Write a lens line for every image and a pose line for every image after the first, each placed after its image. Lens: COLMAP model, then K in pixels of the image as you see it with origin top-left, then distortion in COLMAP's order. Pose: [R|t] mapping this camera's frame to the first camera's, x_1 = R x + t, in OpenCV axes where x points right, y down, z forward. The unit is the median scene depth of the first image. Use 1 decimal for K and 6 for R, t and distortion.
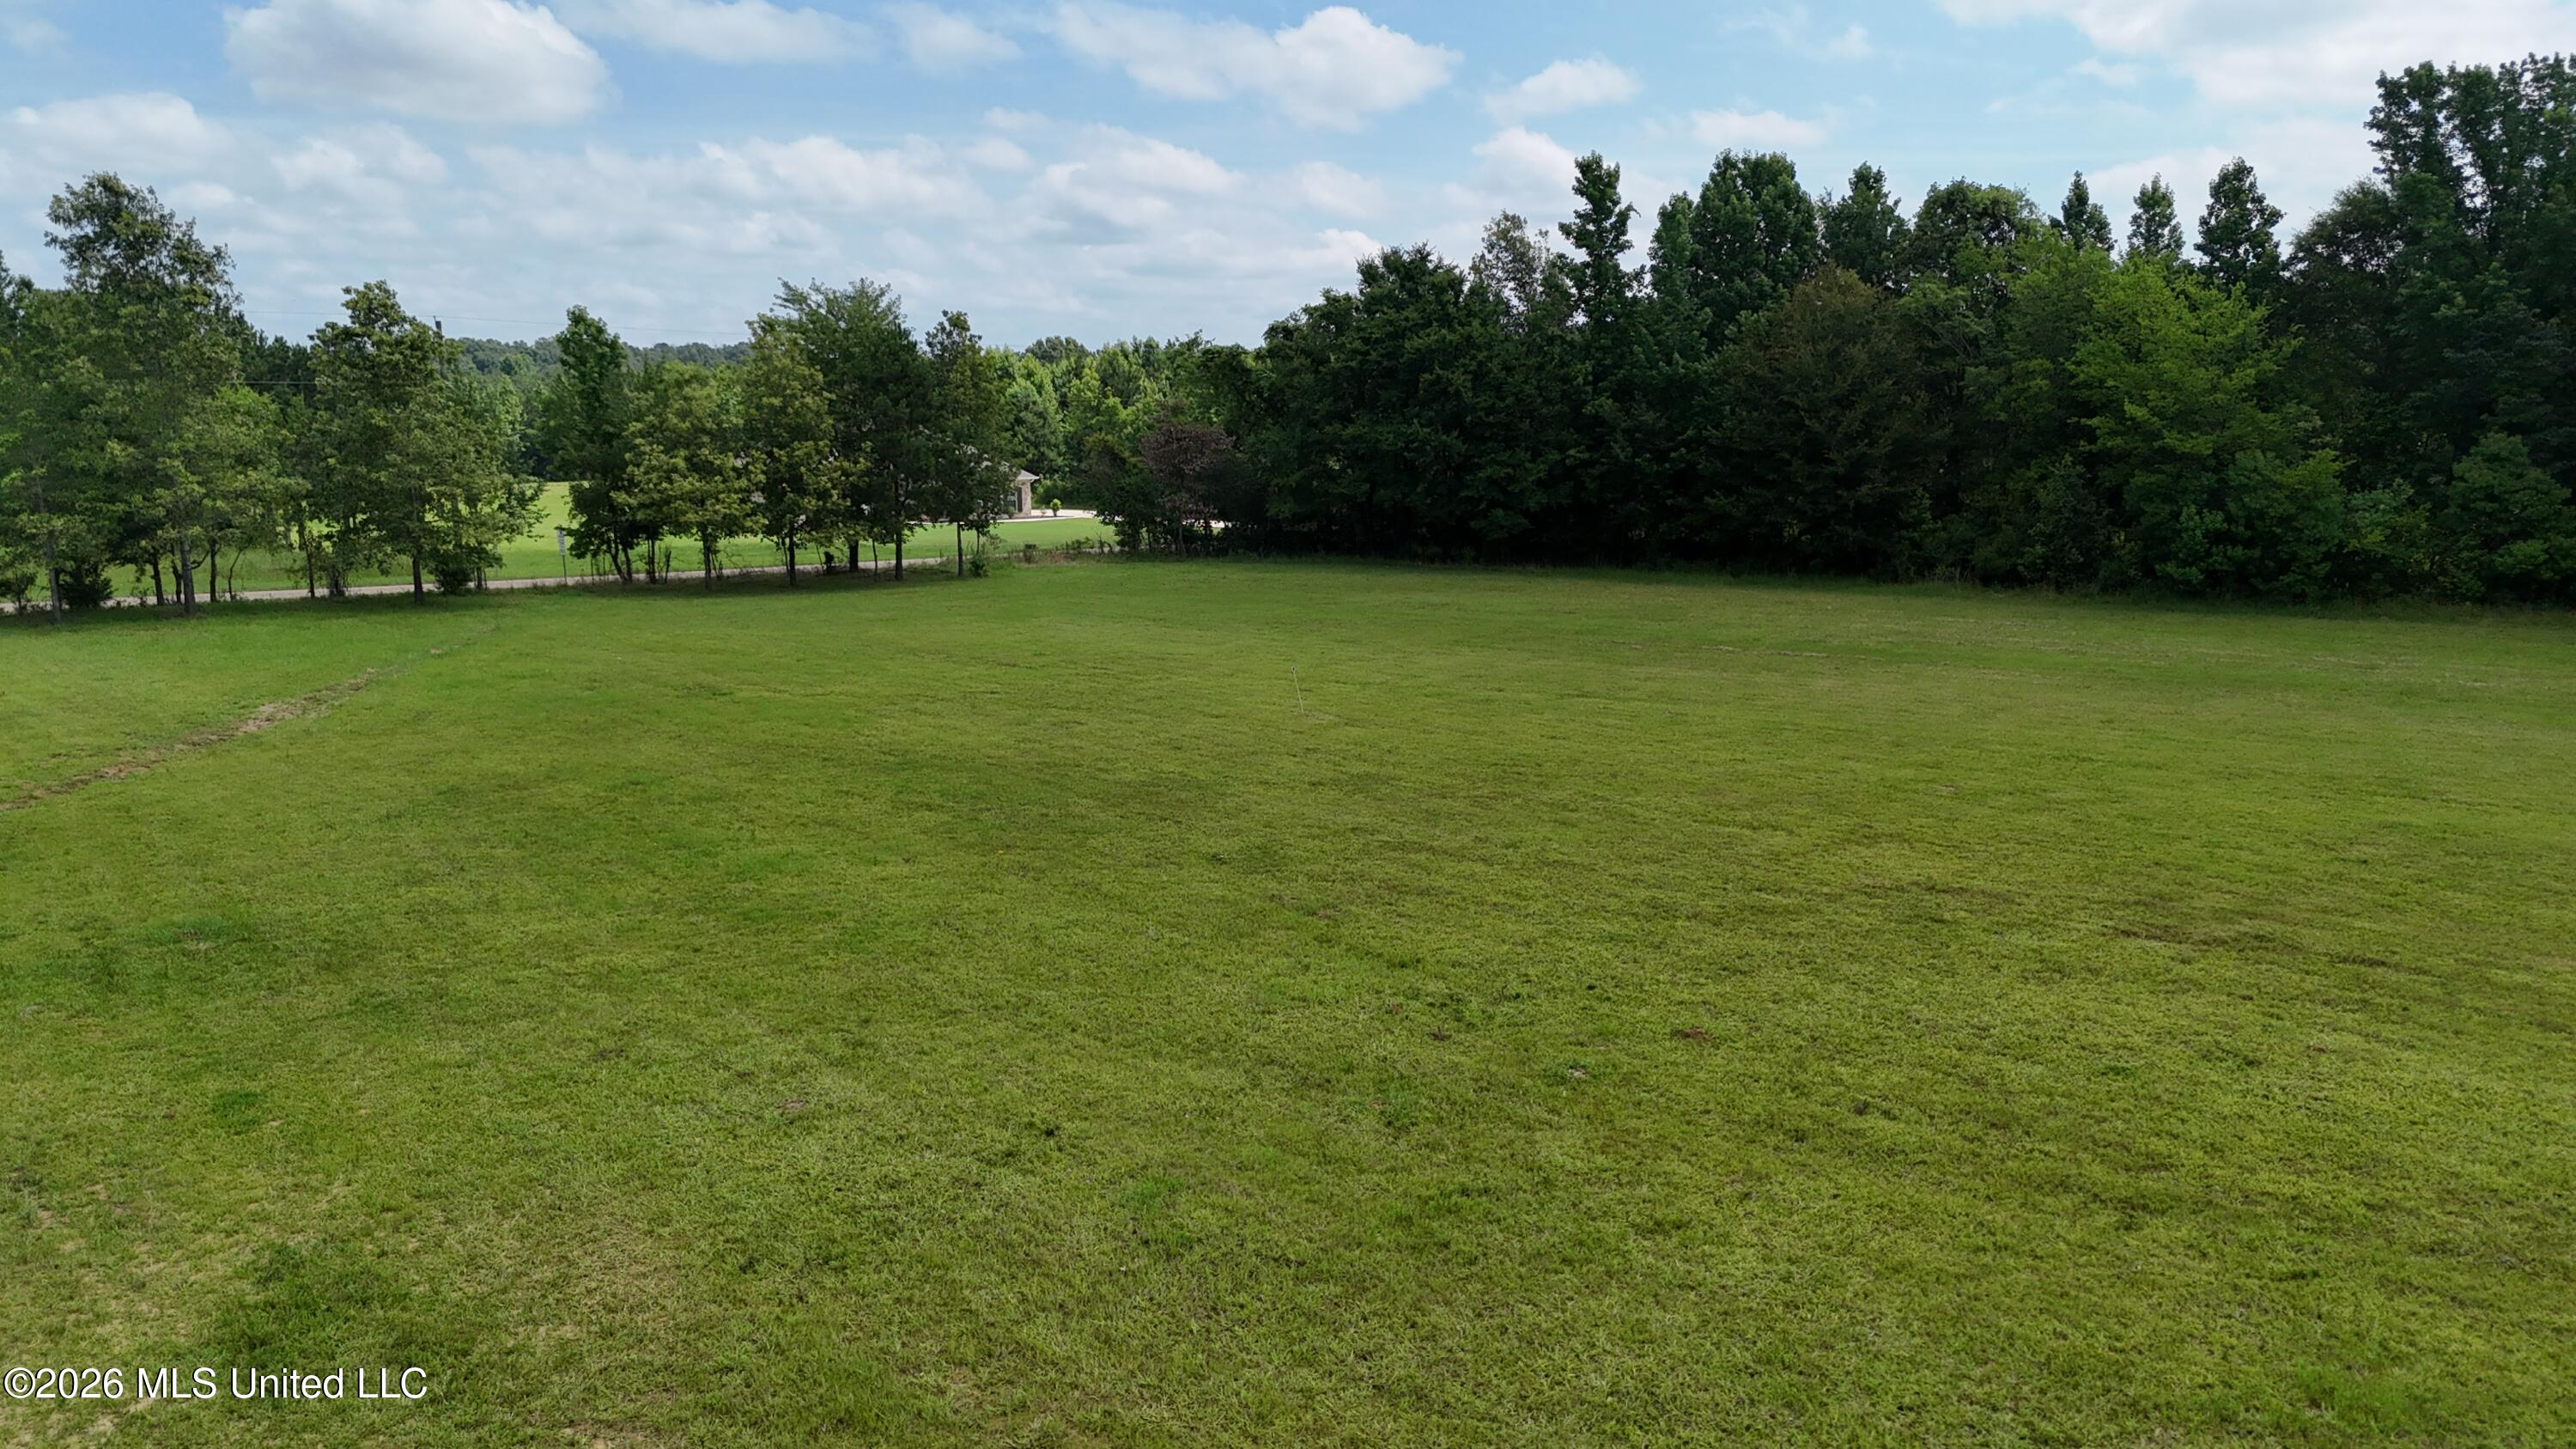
lens RADIAL K [[1802.2, 0, 1288.0], [0, 1802.2, 724.5], [0, 0, 1]] dist [0.066251, -0.002254]
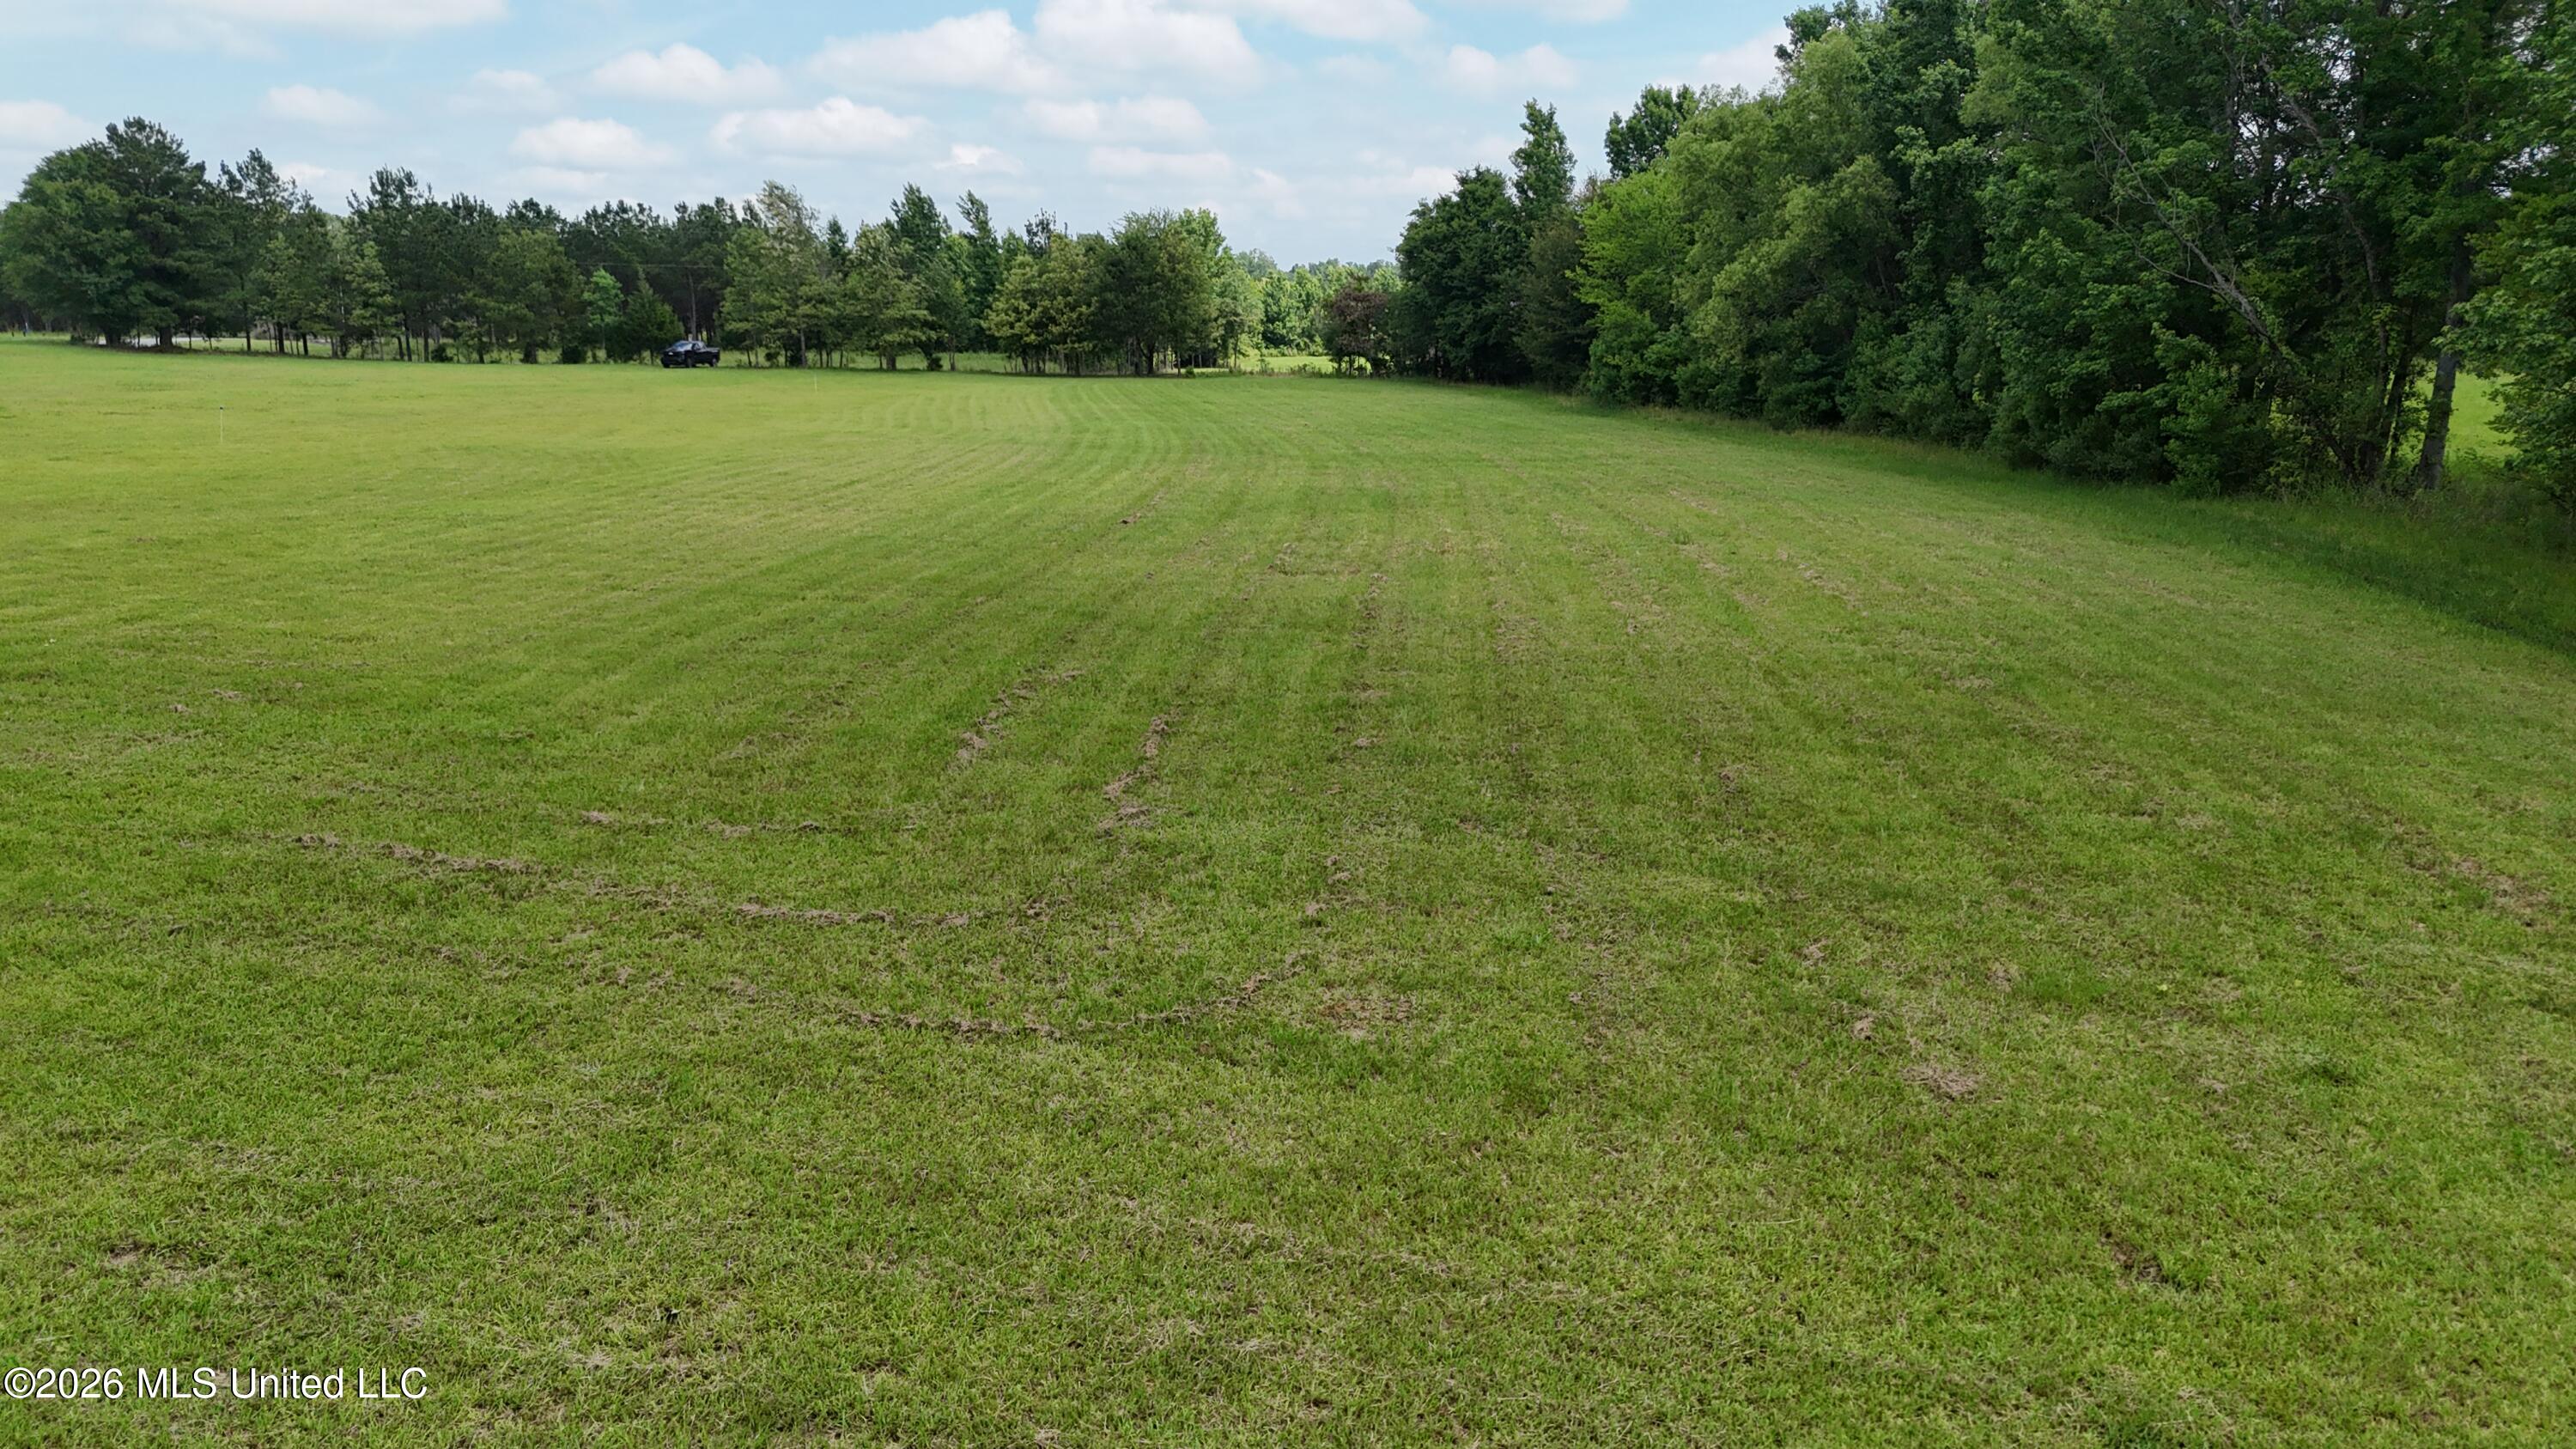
lens RADIAL K [[1802.2, 0, 1288.0], [0, 1802.2, 724.5], [0, 0, 1]] dist [0.066251, -0.002254]
pose [[0.693514, 0.163203, -0.701714, 1.141867], [-0.122228, 0.986537, 0.108647, 0.048301], [0.709999, 0.010421, 0.704125, -0.170582]]
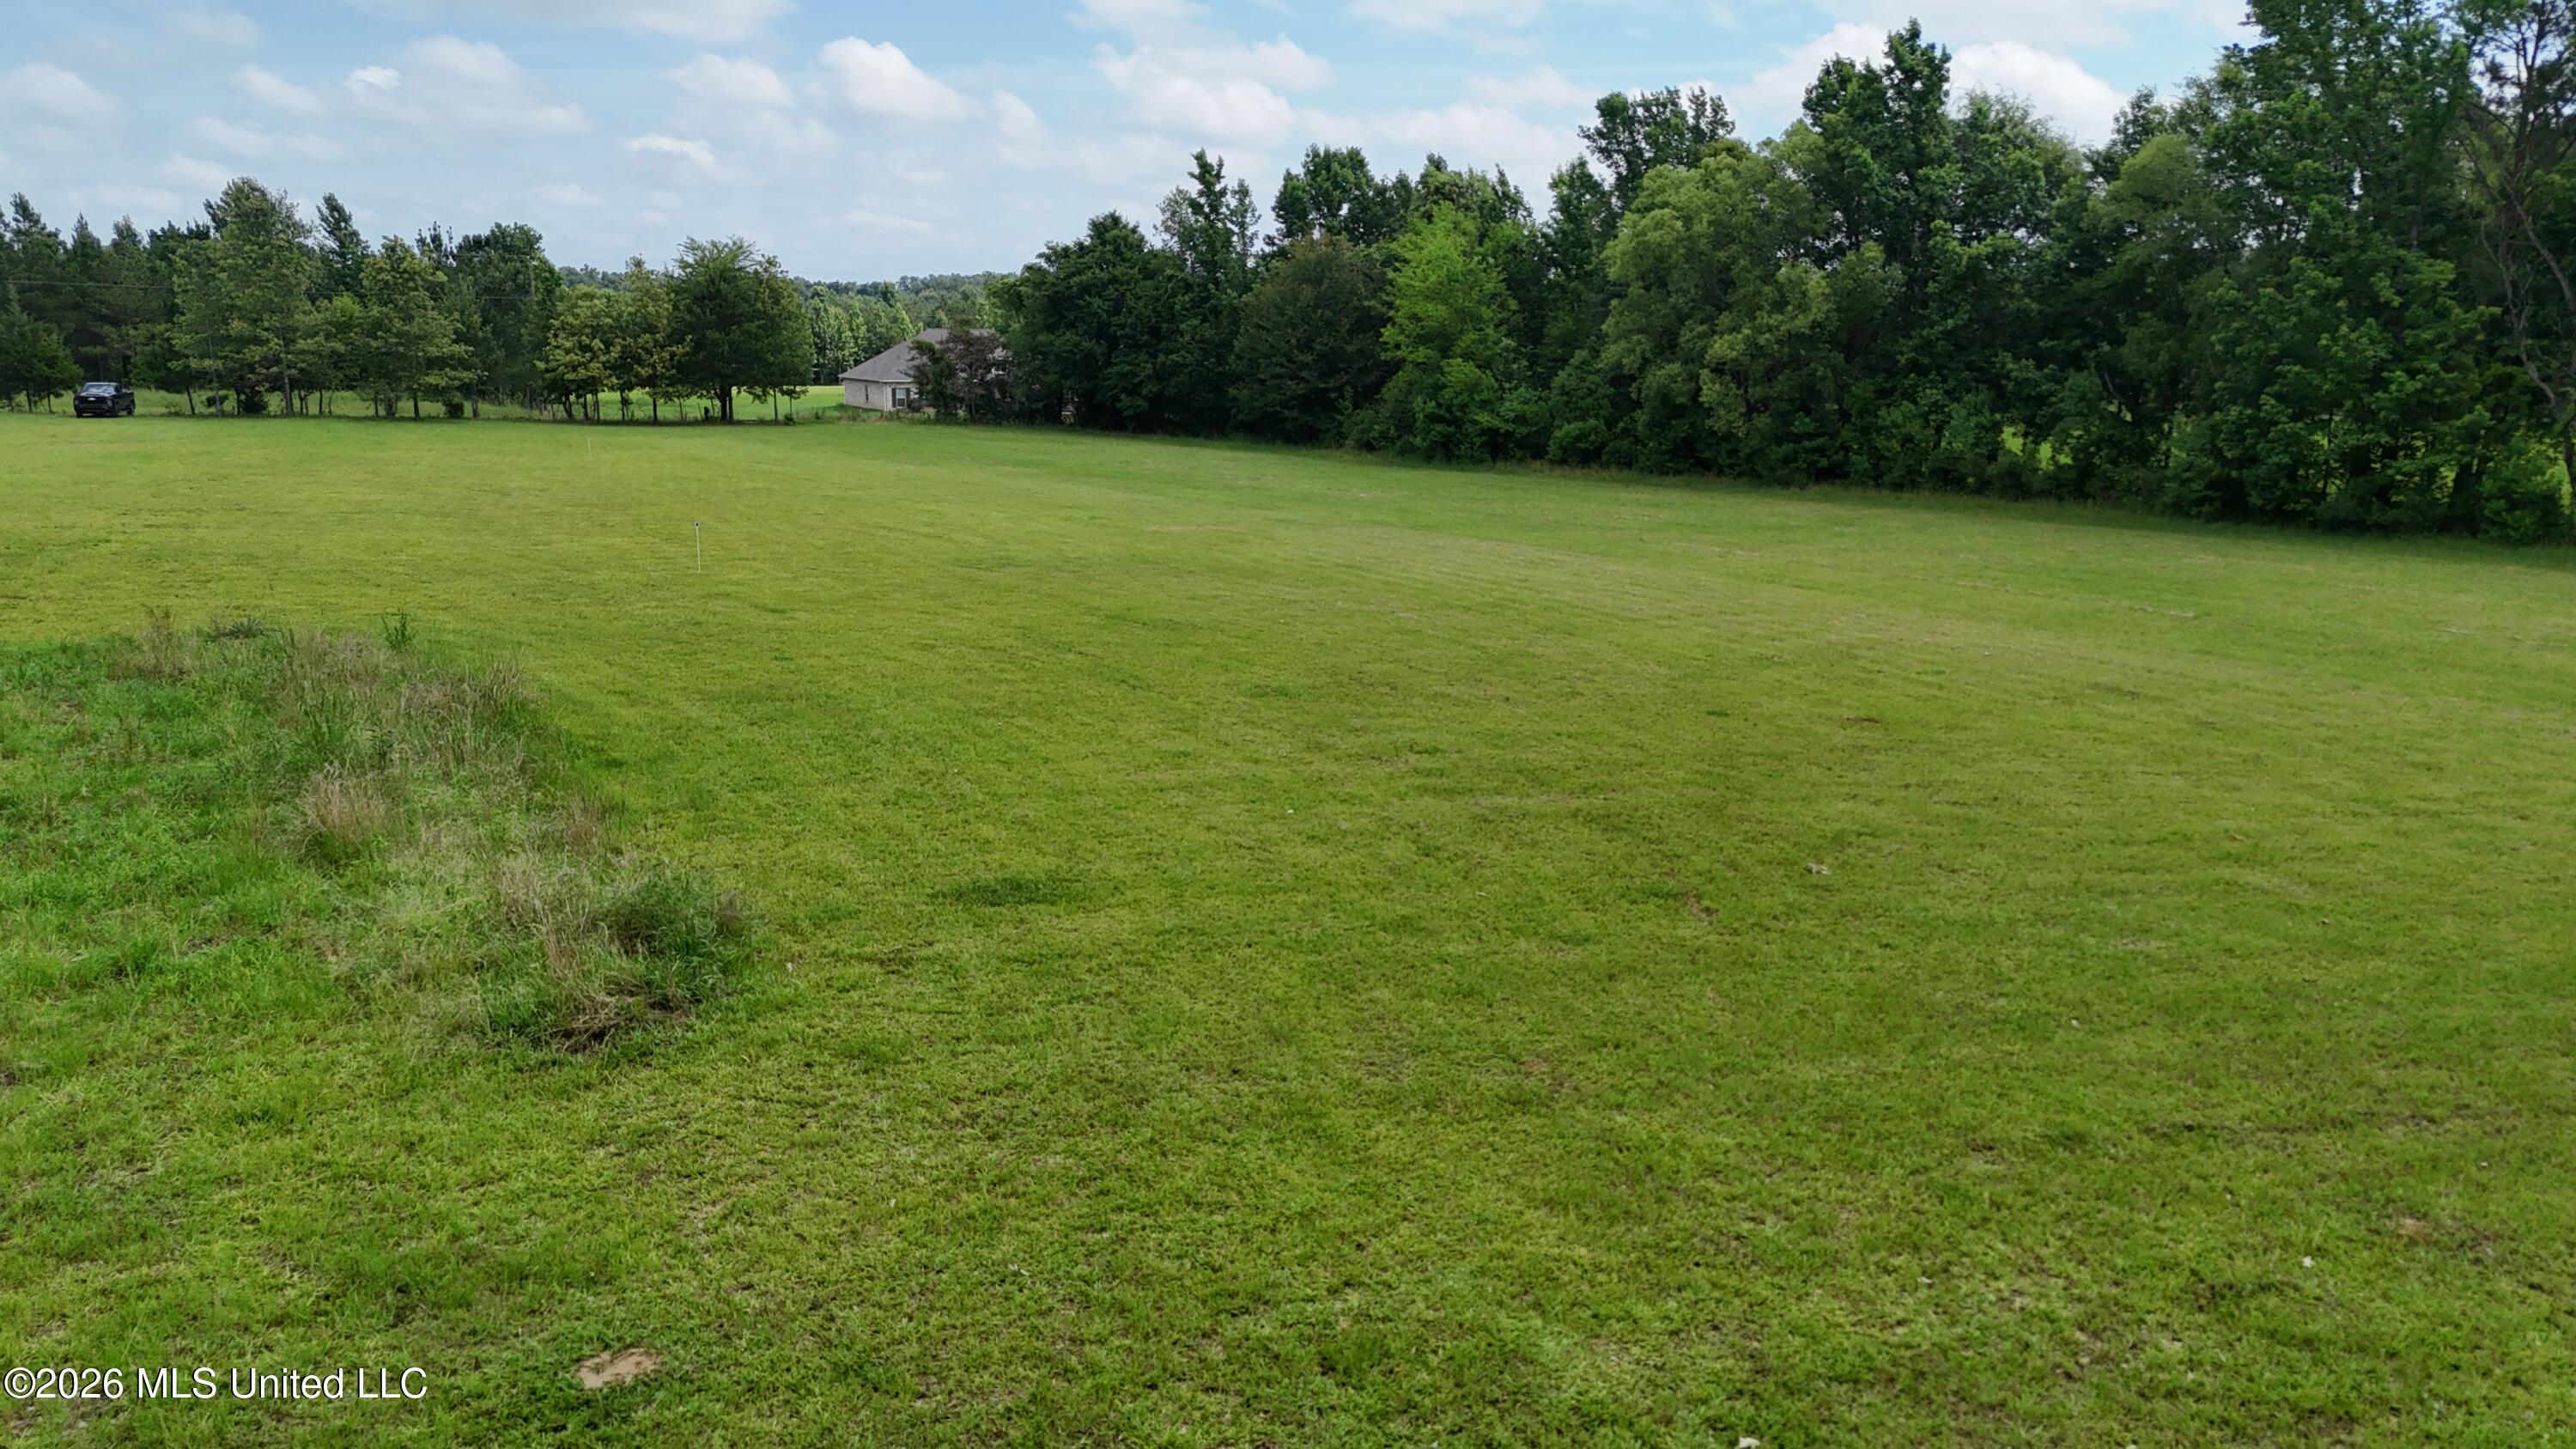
lens RADIAL K [[1802.2, 0, 1288.0], [0, 1802.2, 724.5], [0, 0, 1]] dist [0.066251, -0.002254]
pose [[0.953672, 0.077253, -0.290759, 0.695108], [-0.066554, 0.996698, 0.046524, 0.073023], [0.293393, -0.025017, 0.955665, -0.384119]]
